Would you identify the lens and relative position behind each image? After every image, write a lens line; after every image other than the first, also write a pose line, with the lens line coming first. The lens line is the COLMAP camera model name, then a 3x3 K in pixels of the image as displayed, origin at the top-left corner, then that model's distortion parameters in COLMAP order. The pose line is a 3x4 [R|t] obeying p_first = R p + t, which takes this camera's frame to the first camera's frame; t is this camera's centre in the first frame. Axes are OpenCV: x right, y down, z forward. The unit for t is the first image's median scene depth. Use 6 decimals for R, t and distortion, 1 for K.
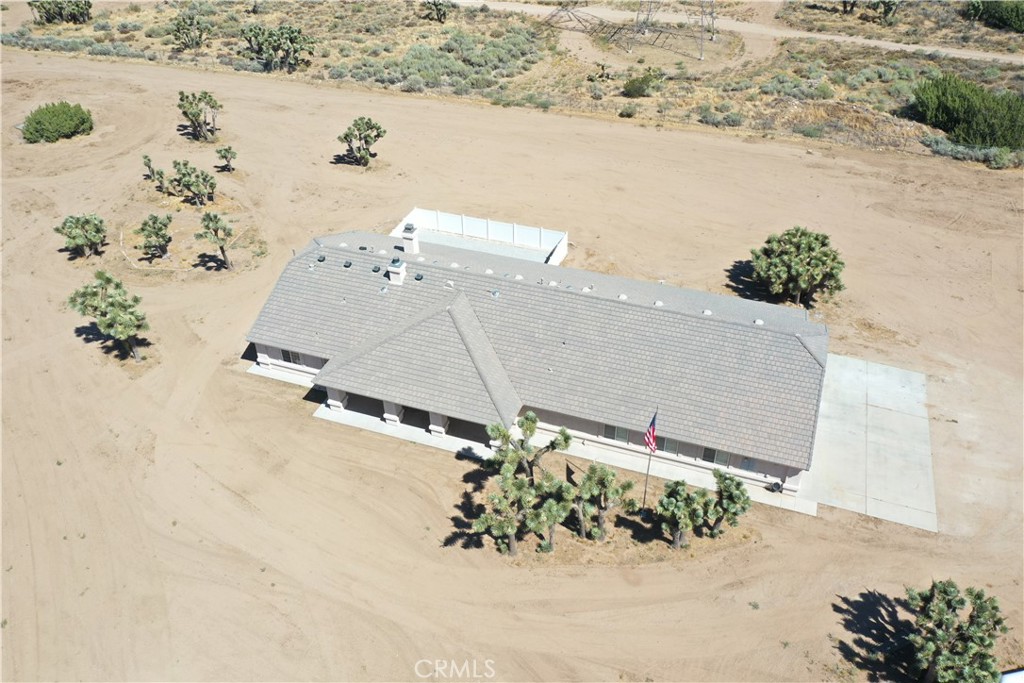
lens RADIAL K [[809.3, 0, 510.7], [0, 809.3, 344.9], [0, 0, 1]] dist [0.002070, 0.006714]
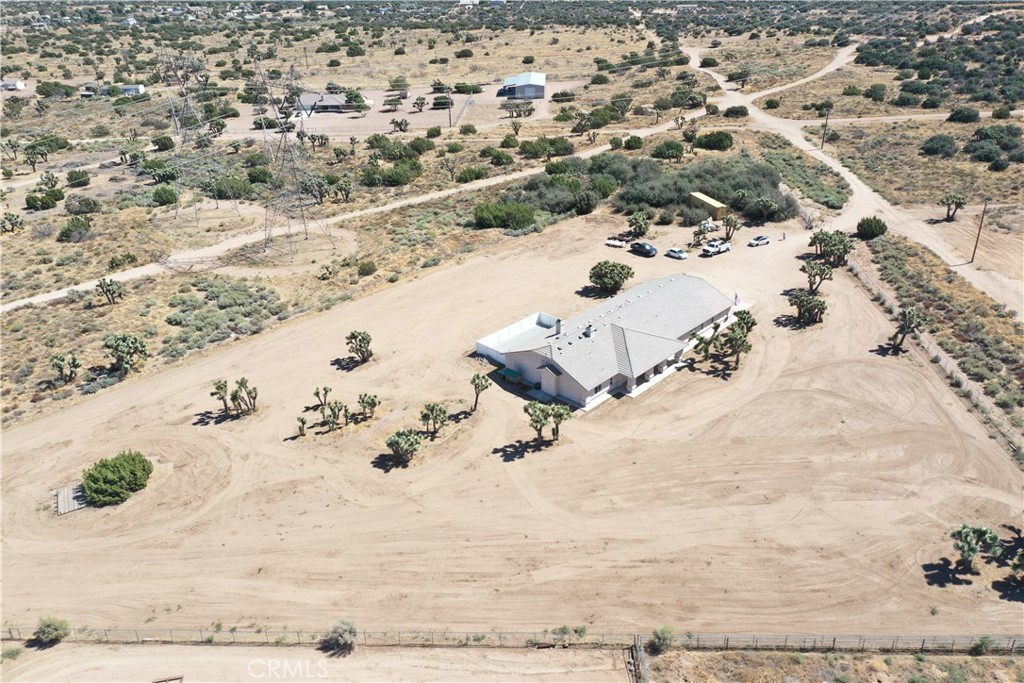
lens RADIAL K [[809.3, 0, 510.7], [0, 809.3, 344.9], [0, 0, 1]] dist [0.002070, 0.006714]
pose [[0.398753, -0.405857, 0.822360, -1.759126], [0.568210, 0.813207, 0.125821, -0.399950], [-0.719815, 0.417102, 0.554881, 0.035894]]
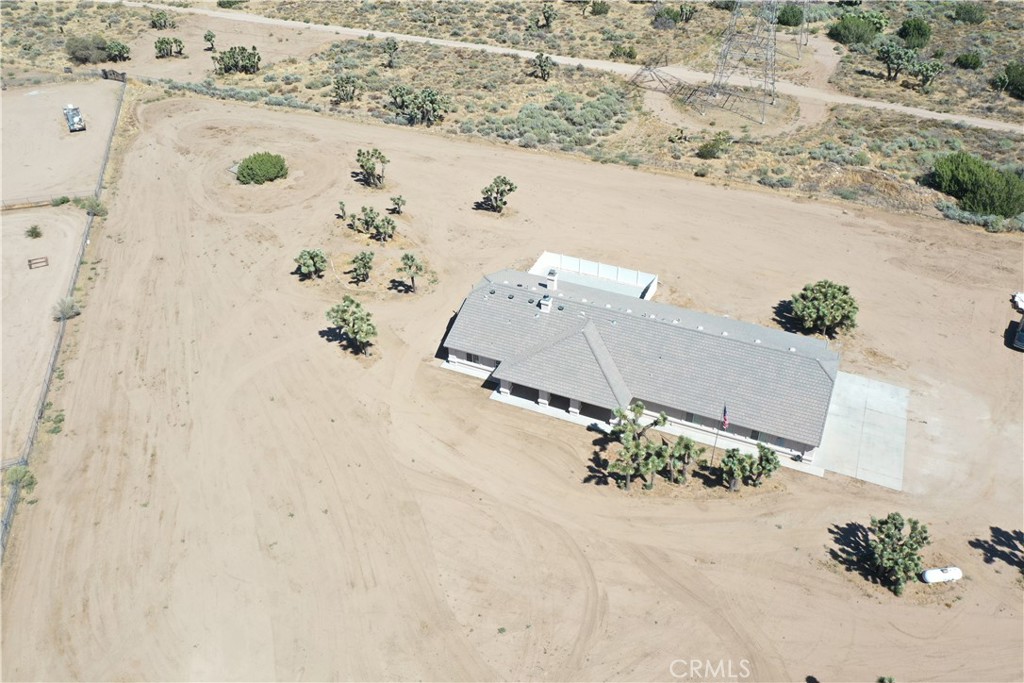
lens RADIAL K [[809.3, 0, 510.7], [0, 809.3, 344.9], [0, 0, 1]] dist [0.002070, 0.006714]
pose [[0.997390, 0.042923, -0.058057, -0.107903], [-0.042728, 0.999076, 0.004600, -0.018133], [0.058201, -0.002107, 0.998303, -0.447533]]
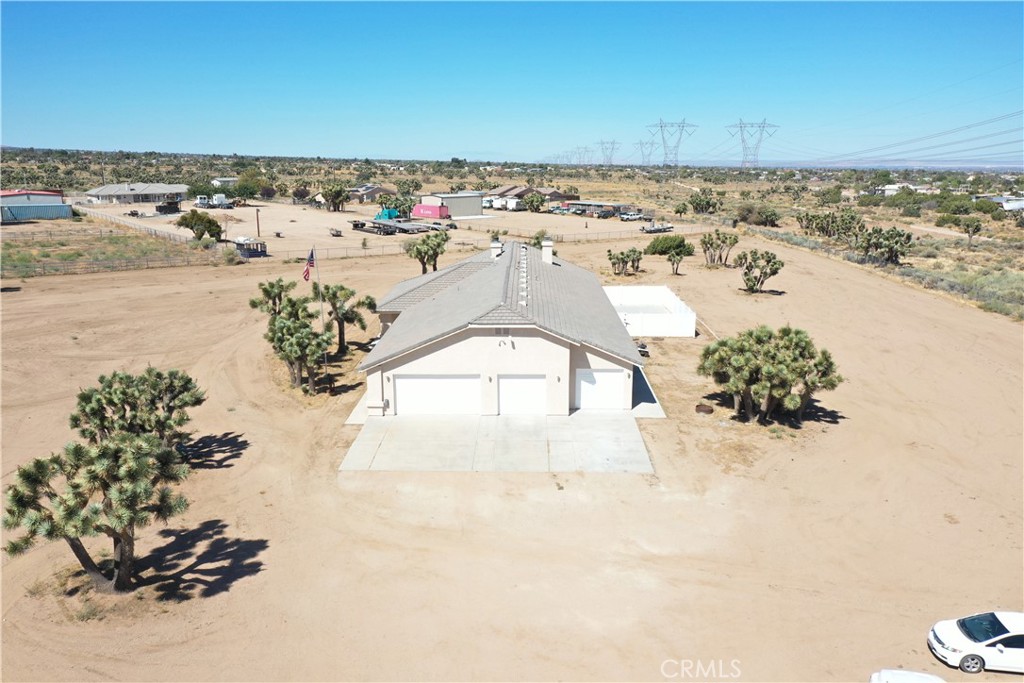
lens RADIAL K [[809.3, 0, 510.7], [0, 809.3, 344.9], [0, 0, 1]] dist [0.002070, 0.006714]
pose [[0.330577, 0.230490, -0.915201, 0.989455], [-0.579903, 0.814674, -0.004293, 0.019620], [0.744601, 0.532148, 0.402974, 0.543626]]
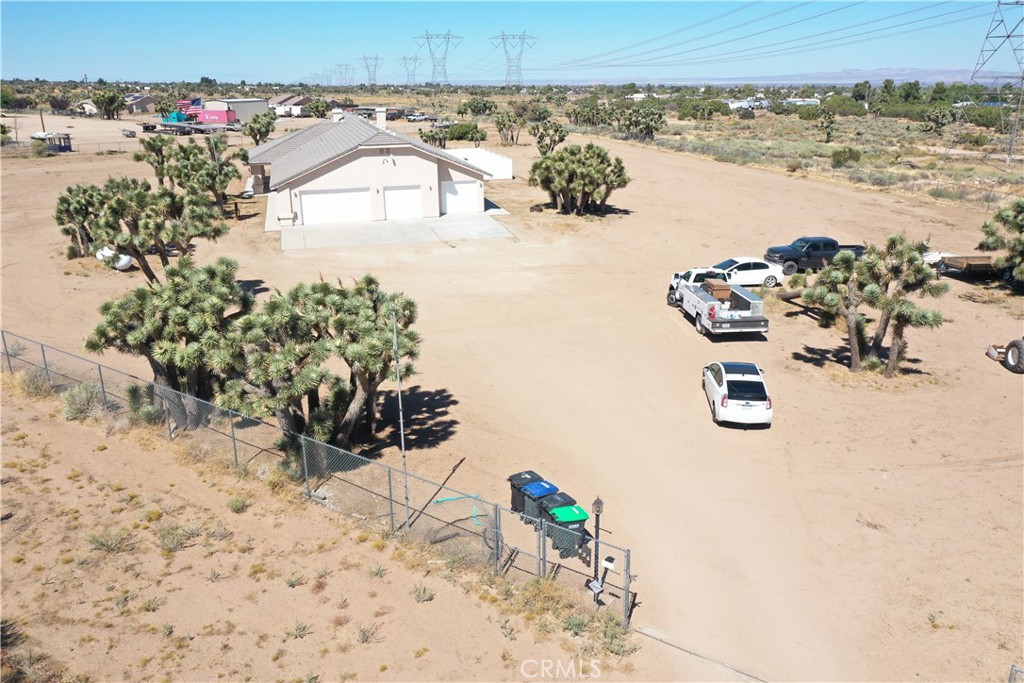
lens RADIAL K [[808.8, 0, 512.0], [0, 808.8, 341.5], [0, 0, 1]] dist [0.005150, 0.005591]
pose [[0.583885, 0.263725, -0.767807, 1.180225], [-0.494847, 0.865375, -0.079073, 0.202922], [0.643587, 0.426117, 0.635783, 0.417934]]
